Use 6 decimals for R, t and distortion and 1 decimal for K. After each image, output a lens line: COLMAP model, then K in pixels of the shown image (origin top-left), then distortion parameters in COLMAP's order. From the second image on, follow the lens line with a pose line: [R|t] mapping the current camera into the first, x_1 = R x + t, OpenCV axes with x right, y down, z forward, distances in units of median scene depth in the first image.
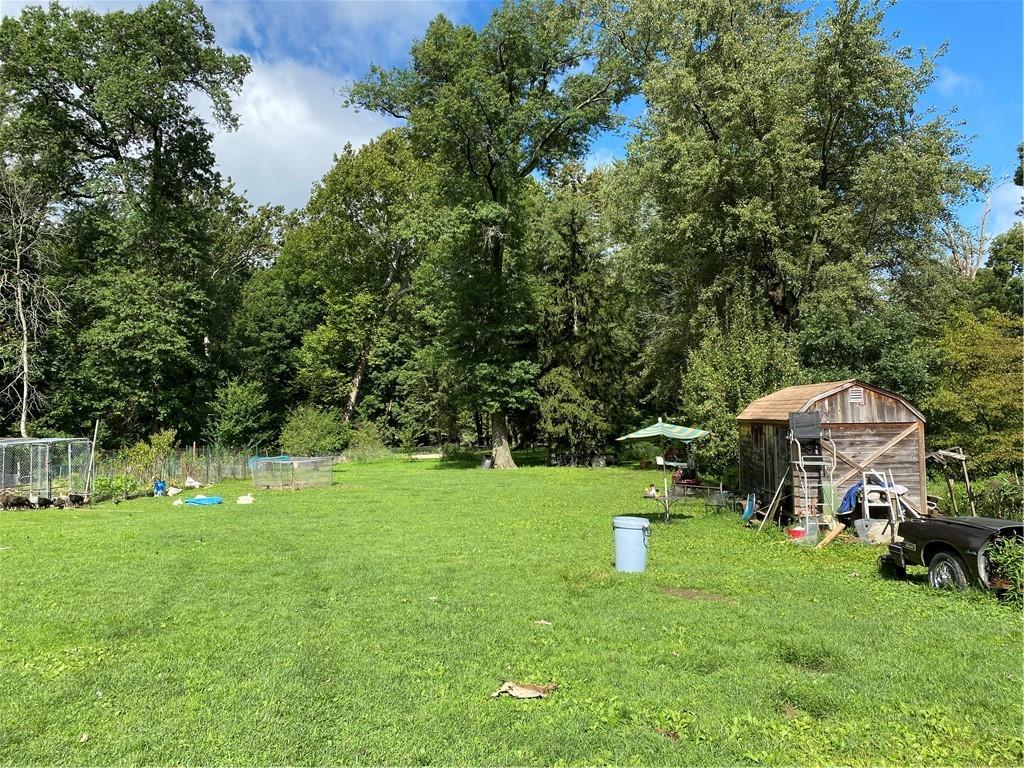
lens RADIAL K [[779.0, 0, 515.2], [0, 779.0, 383.1], [0, 0, 1]] dist [0.026750, -0.001683]
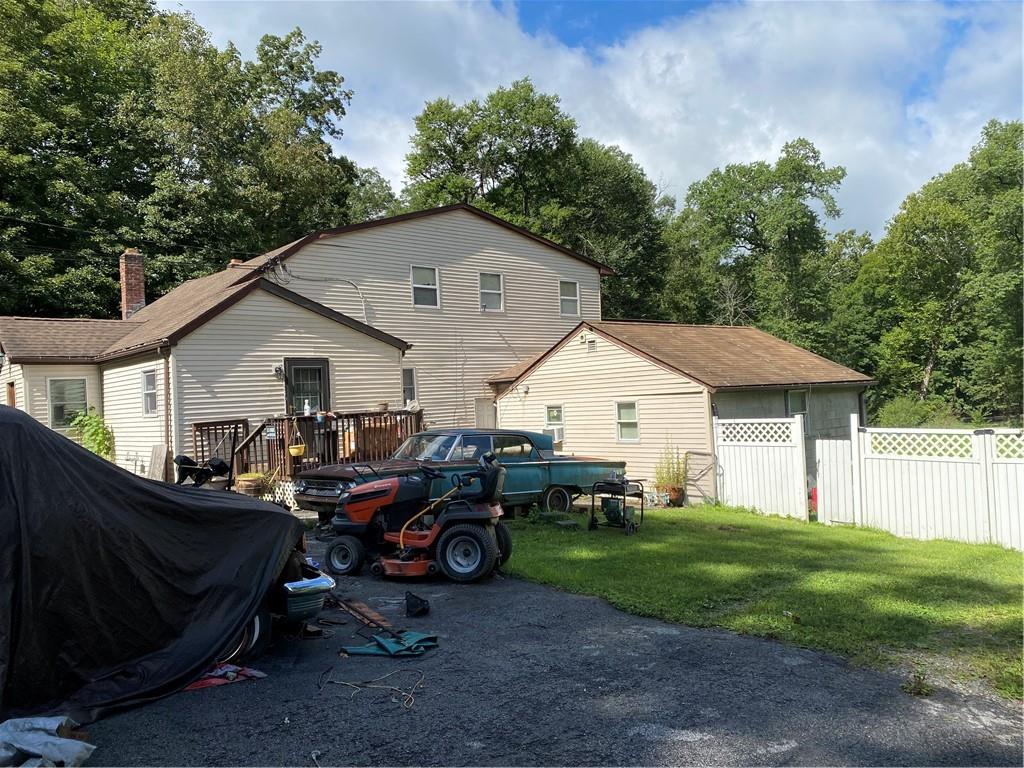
lens RADIAL K [[779.0, 0, 512.9], [0, 779.0, 383.1], [0, 0, 1]] dist [0.026750, -0.001683]
pose [[0.783506, -0.032179, -0.620550, 0.062144], [0.062368, 0.997688, 0.027010, -0.057854], [0.618246, -0.059865, 0.783701, -0.444160]]
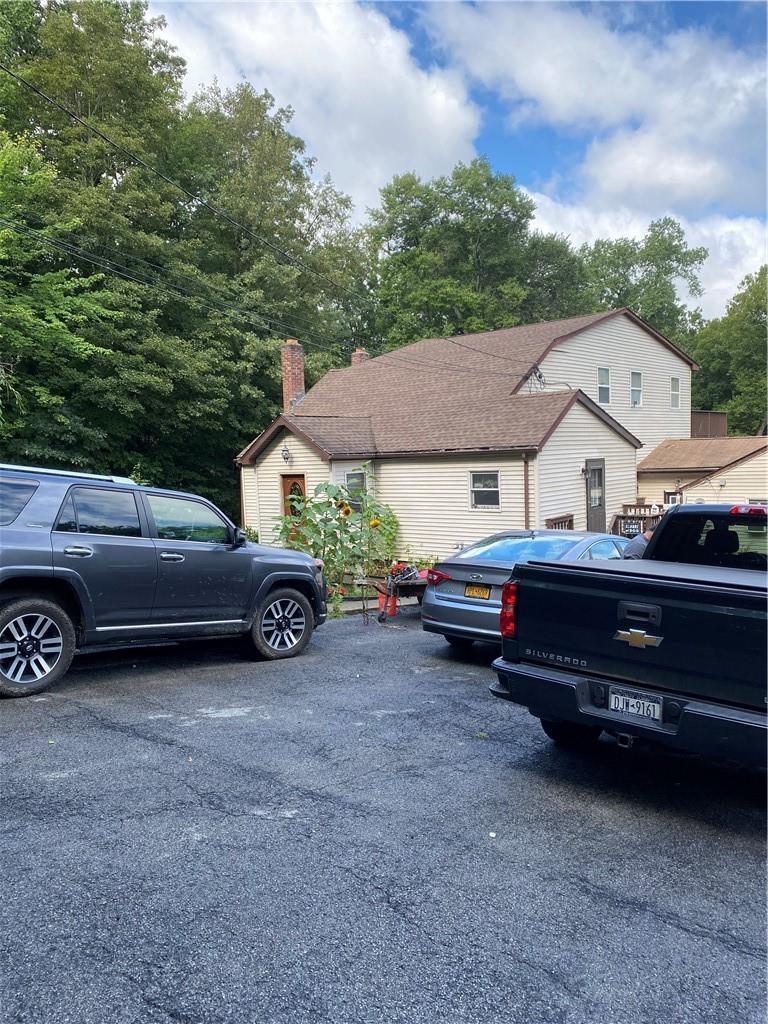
lens RADIAL K [[779.0, 0, 383.7], [0, 779.0, 504.8], [0, 0, 1]] dist [0.026750, -0.001683]
pose [[0.859057, 0.020783, -0.511457, -0.058289], [0.045188, 0.992195, 0.116217, -0.081310], [0.509881, -0.122949, 0.851414, -0.560966]]
